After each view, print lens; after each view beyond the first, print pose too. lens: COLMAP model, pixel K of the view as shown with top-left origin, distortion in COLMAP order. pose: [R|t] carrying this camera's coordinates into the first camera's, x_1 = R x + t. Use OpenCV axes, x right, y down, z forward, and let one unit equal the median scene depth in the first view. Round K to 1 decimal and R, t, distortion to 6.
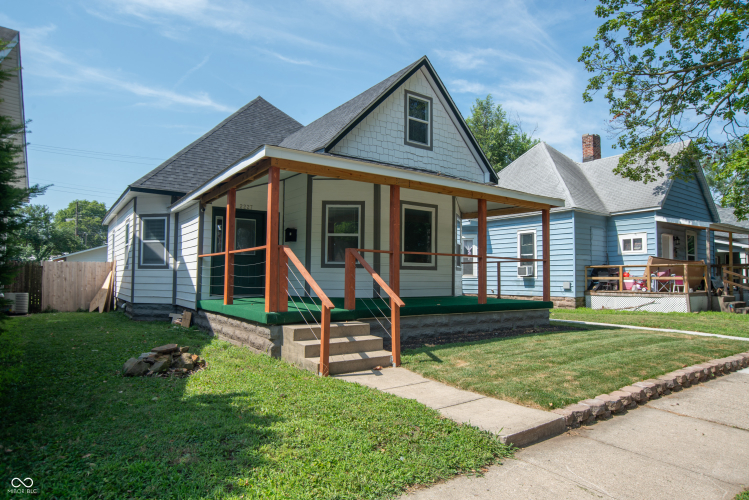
lens RADIAL K [[454.0, 0, 374.5], [0, 454.0, 250.0], [0, 0, 1]] dist [-0.055833, -0.000160]
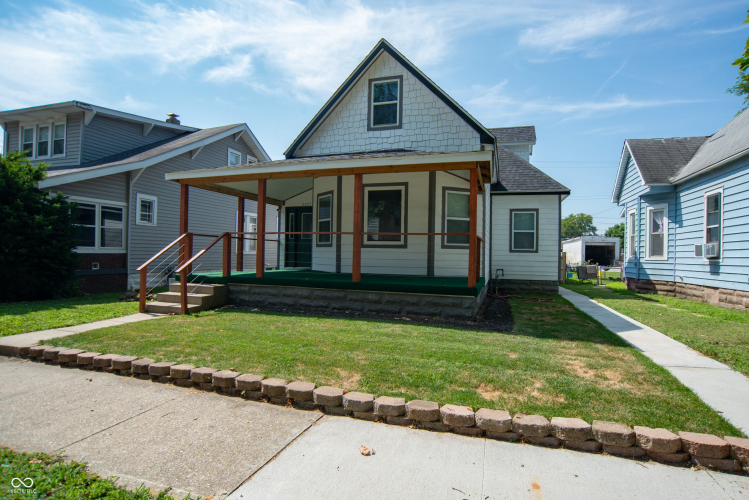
lens RADIAL K [[386.4, 0, 384.2], [0, 386.4, 257.0], [0, 0, 1]] dist [-0.105861, 0.051028]
pose [[0.609857, 0.006217, -0.792487, 0.773290], [0.035762, 0.998735, 0.035355, 0.031452], [0.791704, -0.049903, 0.608863, 0.448165]]
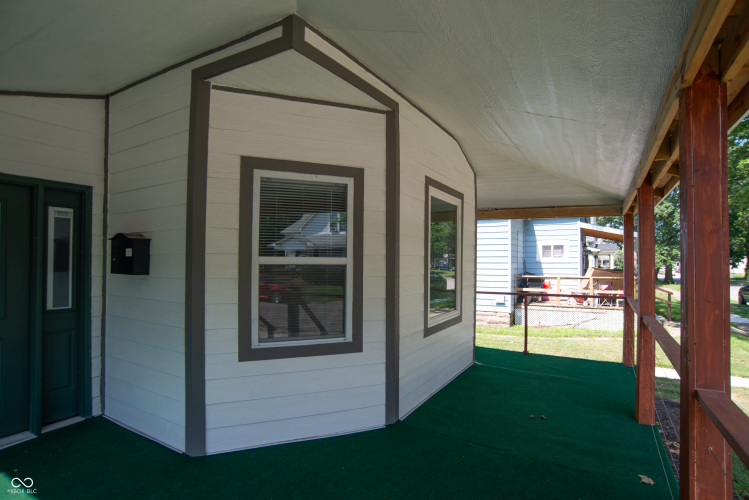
lens RADIAL K [[386.4, 0, 384.2], [0, 386.4, 257.0], [0, 0, 1]] dist [-0.105861, 0.051028]
pose [[0.902649, -0.000956, 0.430376, -0.128689], [-0.022354, 0.998544, 0.049101, -0.047543], [-0.429796, -0.053942, 0.901313, 0.648818]]
